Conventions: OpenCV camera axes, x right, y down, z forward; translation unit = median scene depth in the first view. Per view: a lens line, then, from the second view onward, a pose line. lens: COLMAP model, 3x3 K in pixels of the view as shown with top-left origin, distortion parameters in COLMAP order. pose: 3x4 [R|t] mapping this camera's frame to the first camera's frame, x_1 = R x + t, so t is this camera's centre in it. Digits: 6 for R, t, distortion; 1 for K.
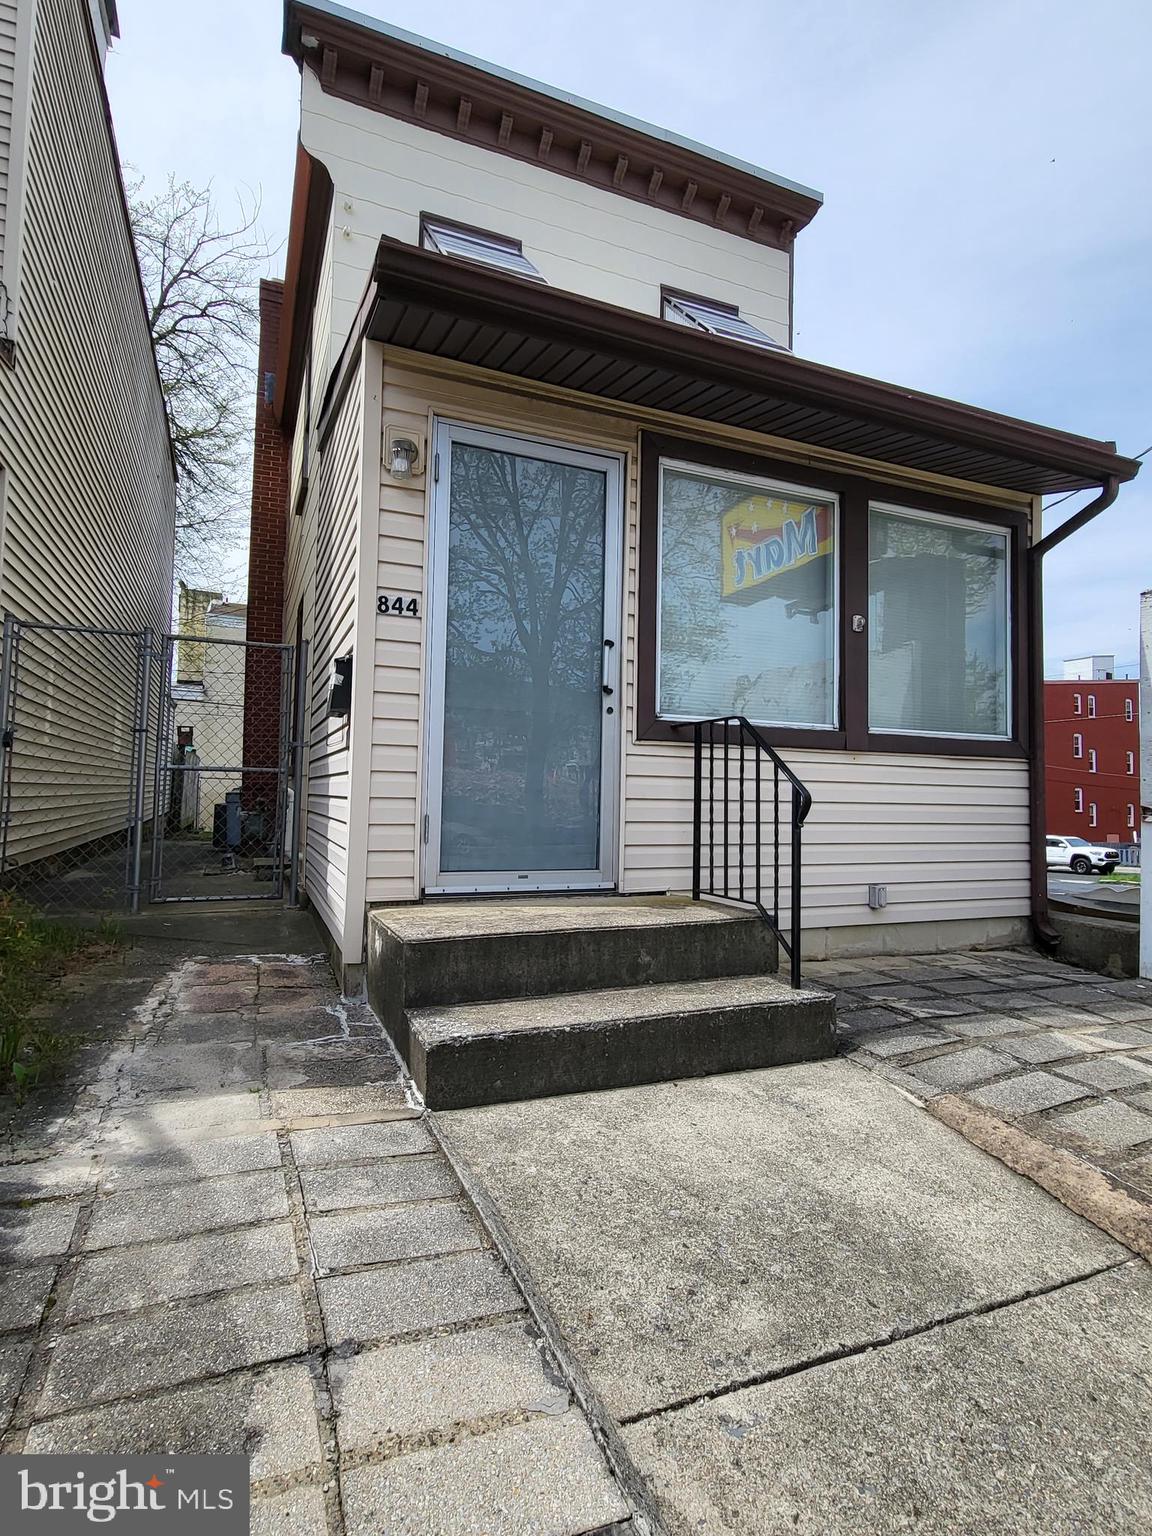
lens RADIAL K [[721.2, 0, 577.8], [0, 721.2, 760.0], [0, 0, 1]] dist [-0.000729, -0.000209]
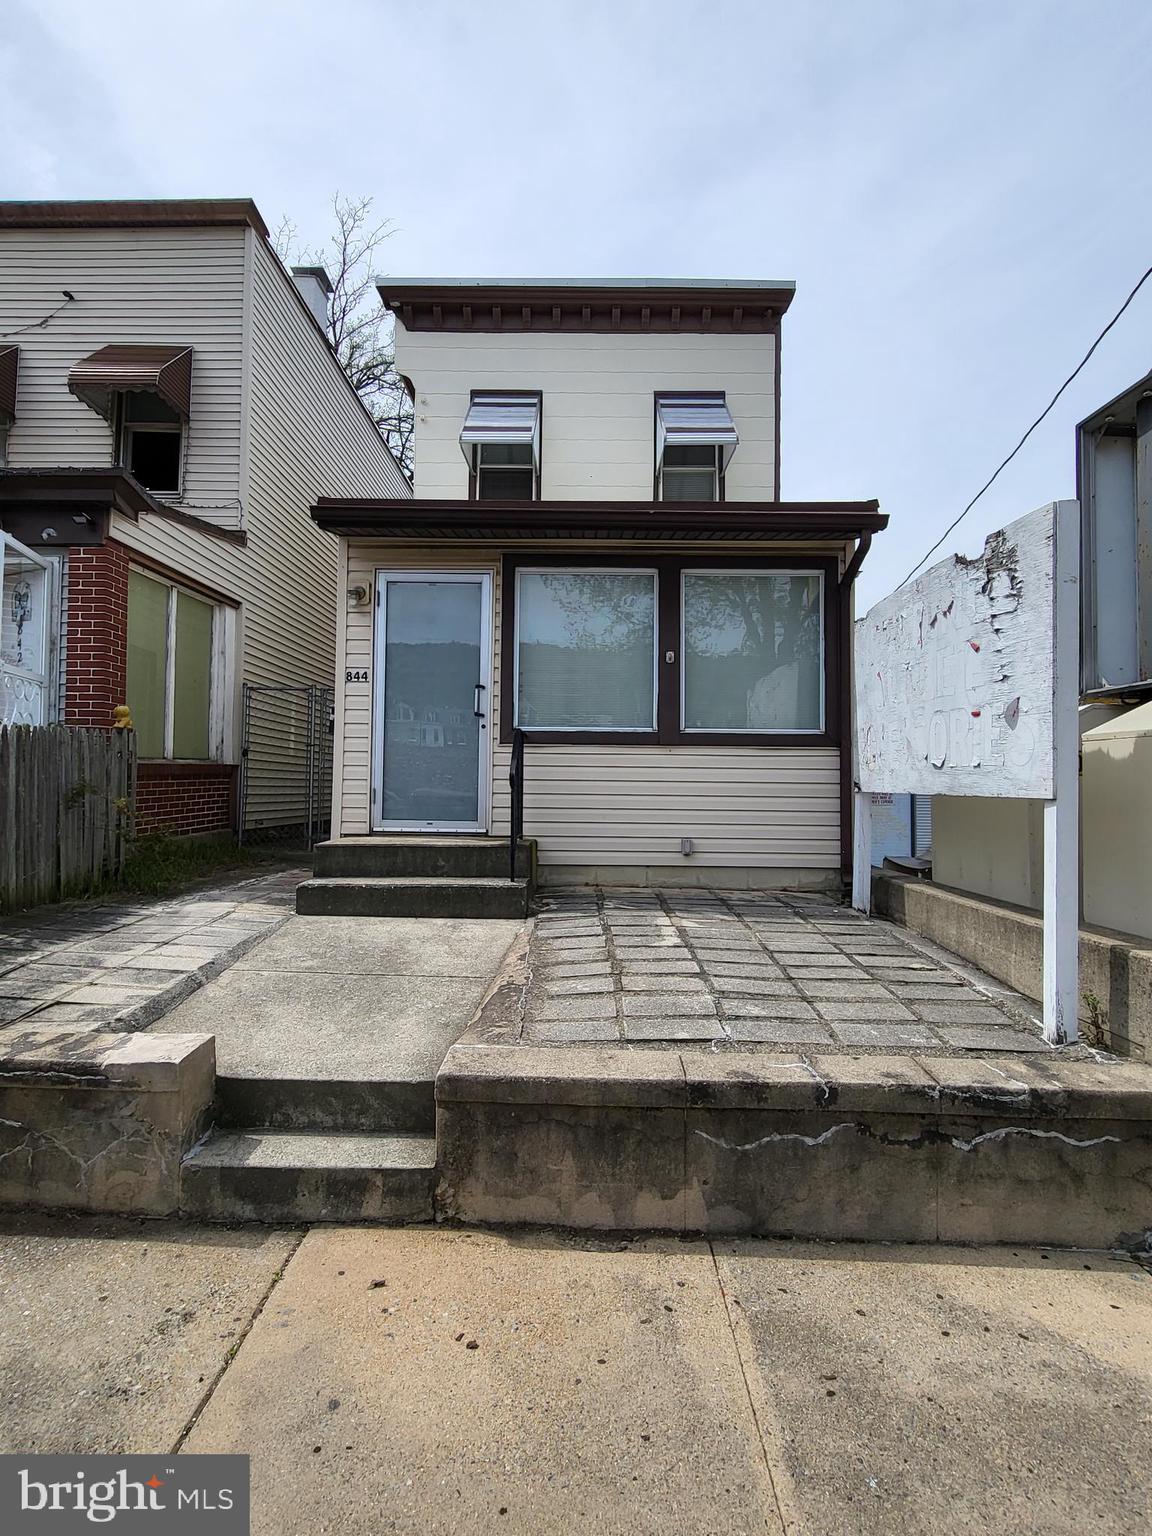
lens RADIAL K [[650.3, 0, 567.7], [0, 650.3, 761.8], [0, 0, 1]] dist [0.000046, 0.000110]
pose [[0.936091, -0.021974, -0.351072, 0.750302], [0.023361, 0.999727, -0.000285, 0.018180], [0.350982, -0.007934, 0.936349, -0.341968]]
